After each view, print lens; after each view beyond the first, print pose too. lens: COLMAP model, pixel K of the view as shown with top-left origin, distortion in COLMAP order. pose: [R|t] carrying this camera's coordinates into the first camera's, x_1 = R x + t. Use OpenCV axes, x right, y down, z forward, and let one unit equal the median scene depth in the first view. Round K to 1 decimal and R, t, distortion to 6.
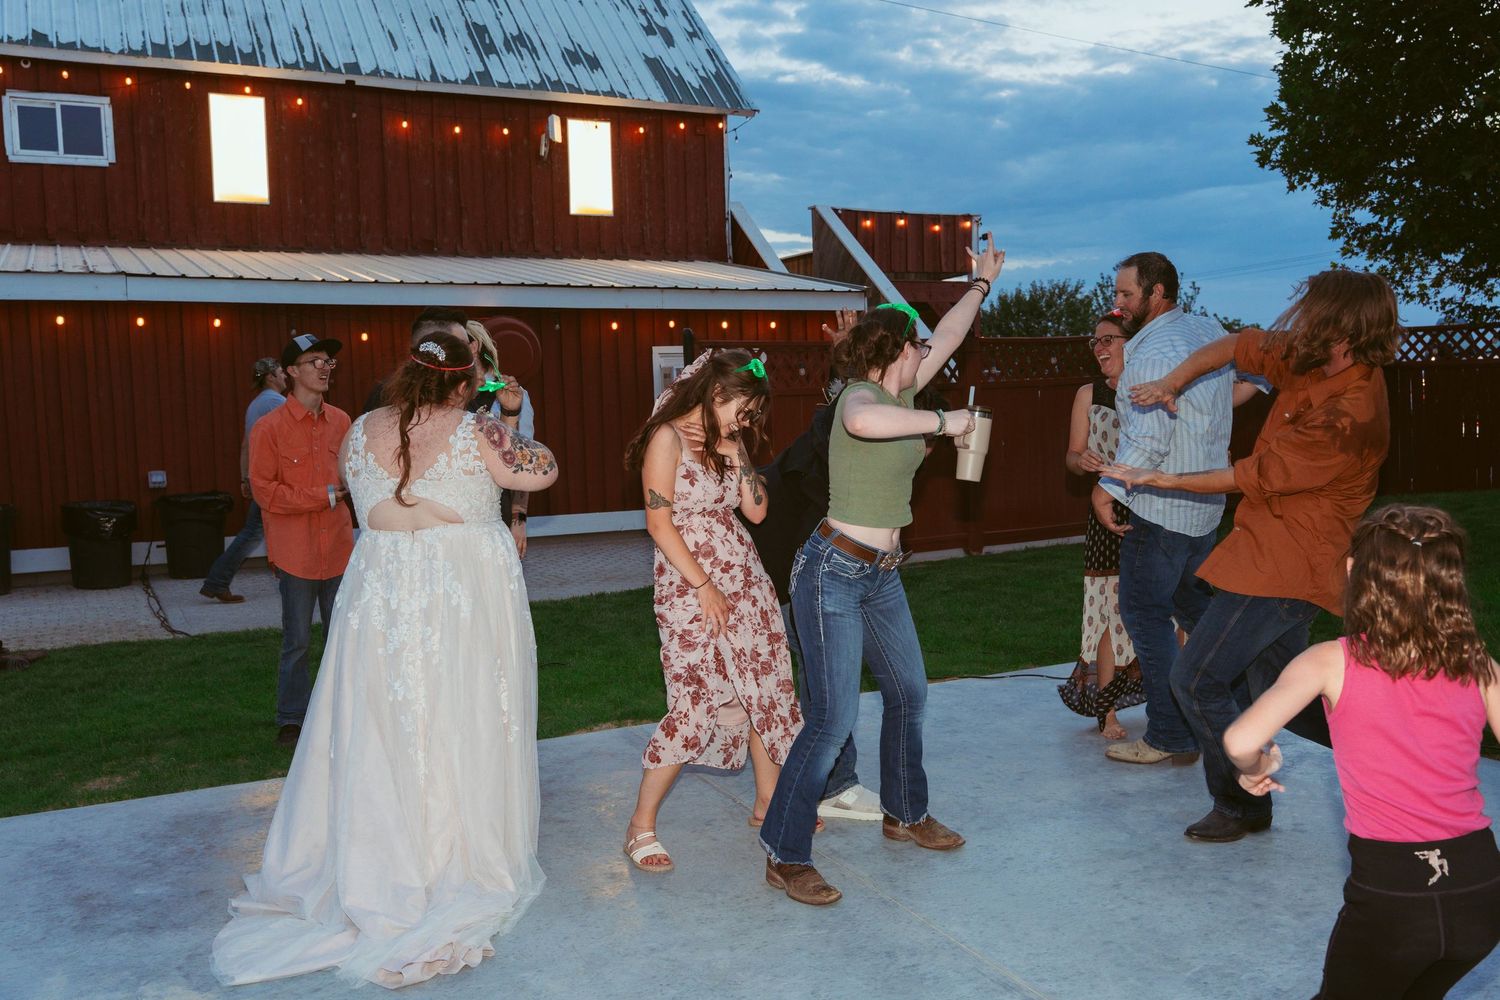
lens RADIAL K [[1349.1, 0, 762.7], [0, 1349.1, 484.7], [0, 0, 1]] dist [0.008734, 0.004199]
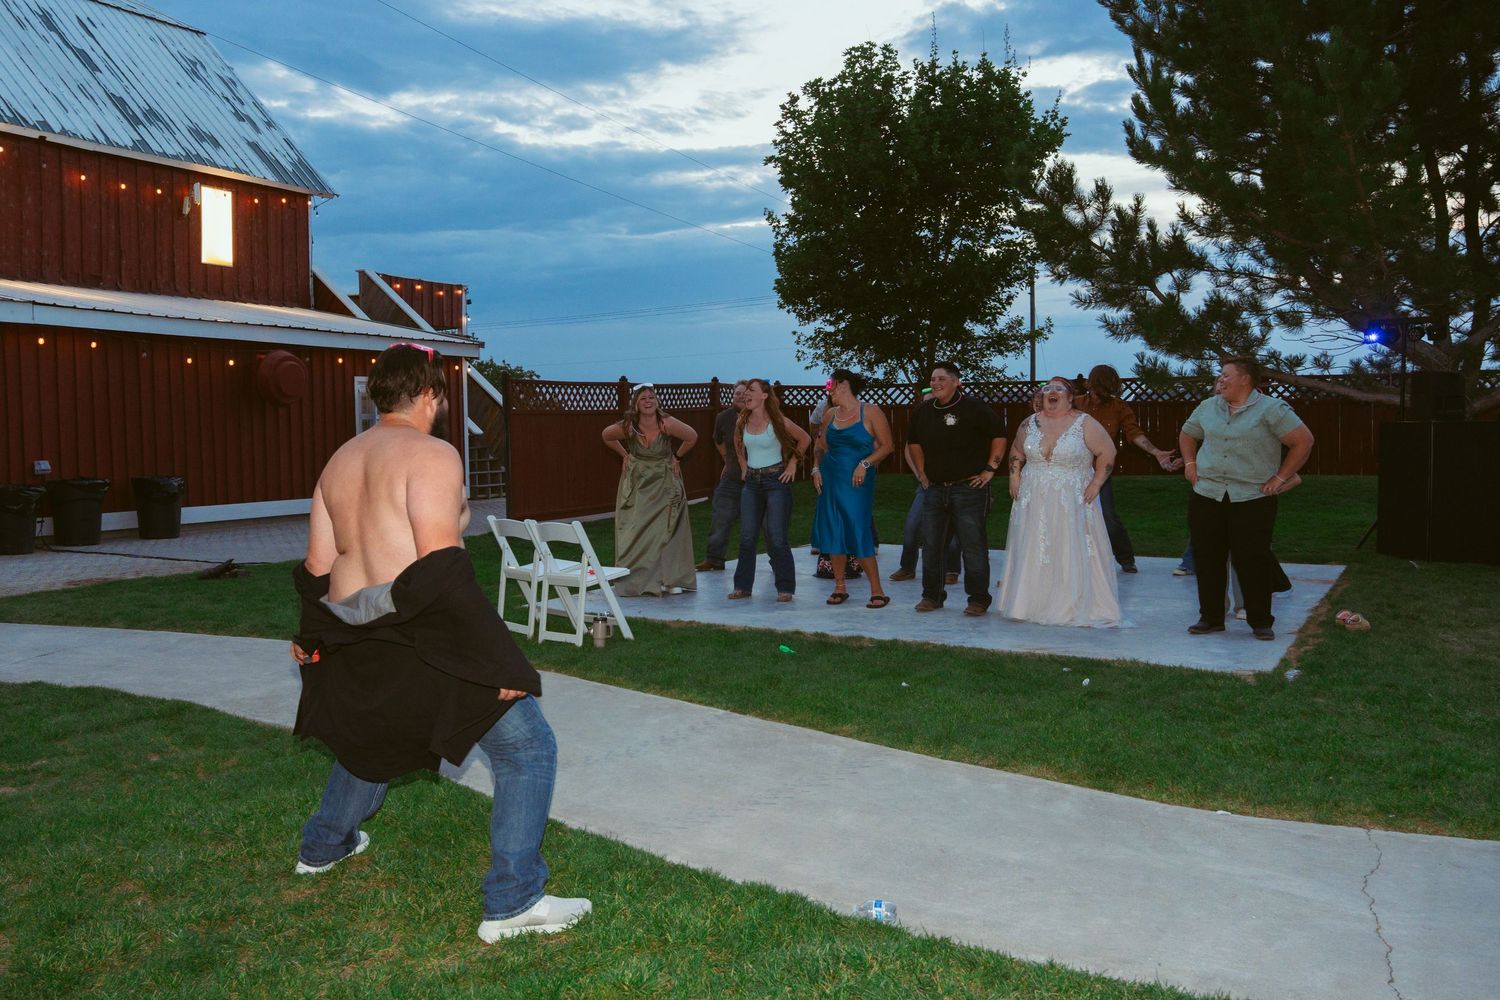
lens RADIAL K [[1278.5, 0, 731.3], [0, 1278.5, 494.5], [0, 0, 1]] dist [0.018117, 0.001315]
pose [[0.816275, -0.009062, 0.577592, -0.440281], [0.016294, 0.999840, -0.007341, 0.028138], [-0.577433, 0.015403, 0.816292, -0.237975]]
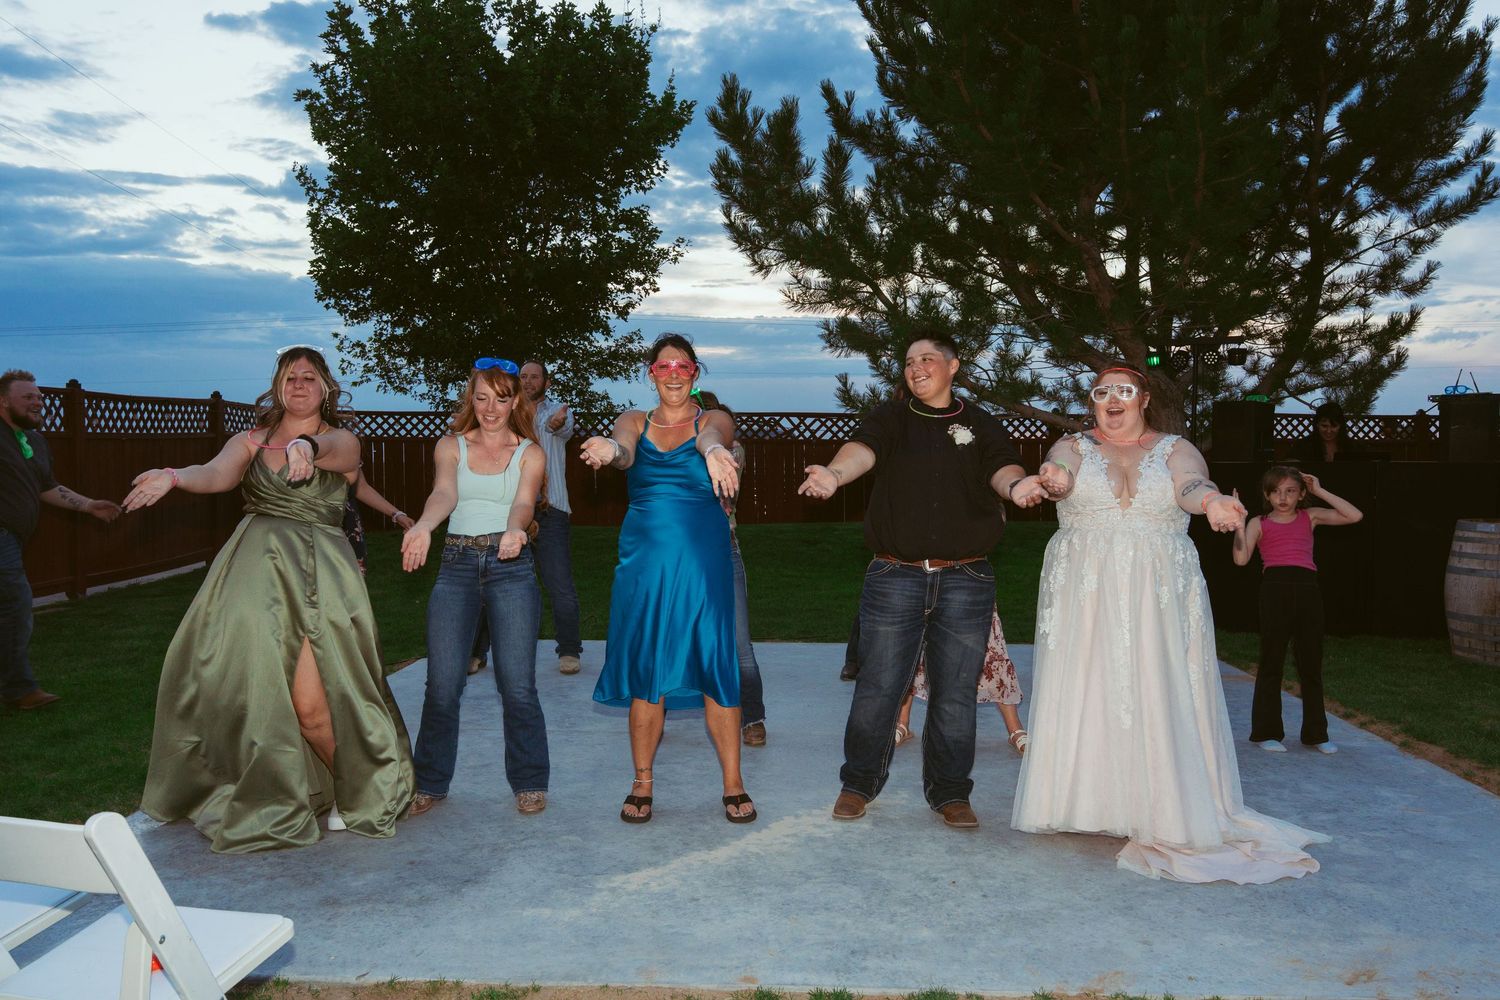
lens RADIAL K [[1126.3, 0, 761.4], [0, 1126.3, 517.5], [0, 0, 1]] dist [0.009927, -0.009556]
pose [[0.440094, -0.010673, 0.897888, -0.279562], [0.033638, 0.999423, -0.004607, 0.009401], [-0.897321, 0.032230, 0.440200, 0.089113]]
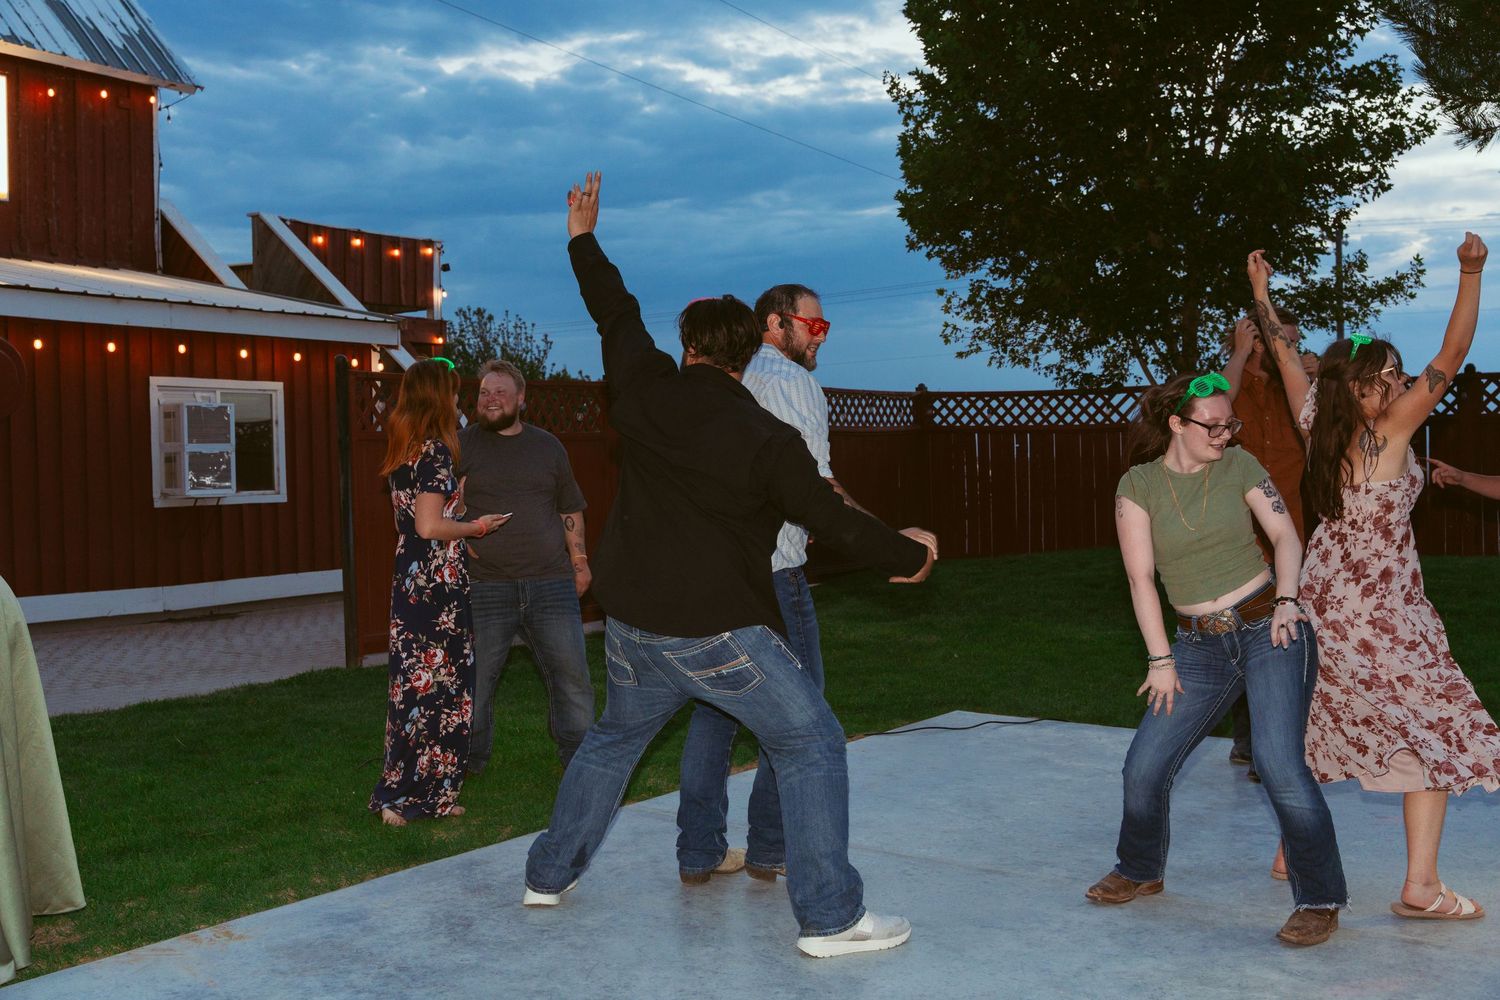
lens RADIAL K [[1591.9, 0, 768.3], [0, 1591.9, 514.9], [0, 0, 1]] dist [0.010359, 0.000000]
pose [[0.869488, 0.003714, 0.493941, -0.189909], [0.012674, 0.999475, -0.029826, 0.007856], [-0.493792, 0.032194, 0.868984, 0.026070]]
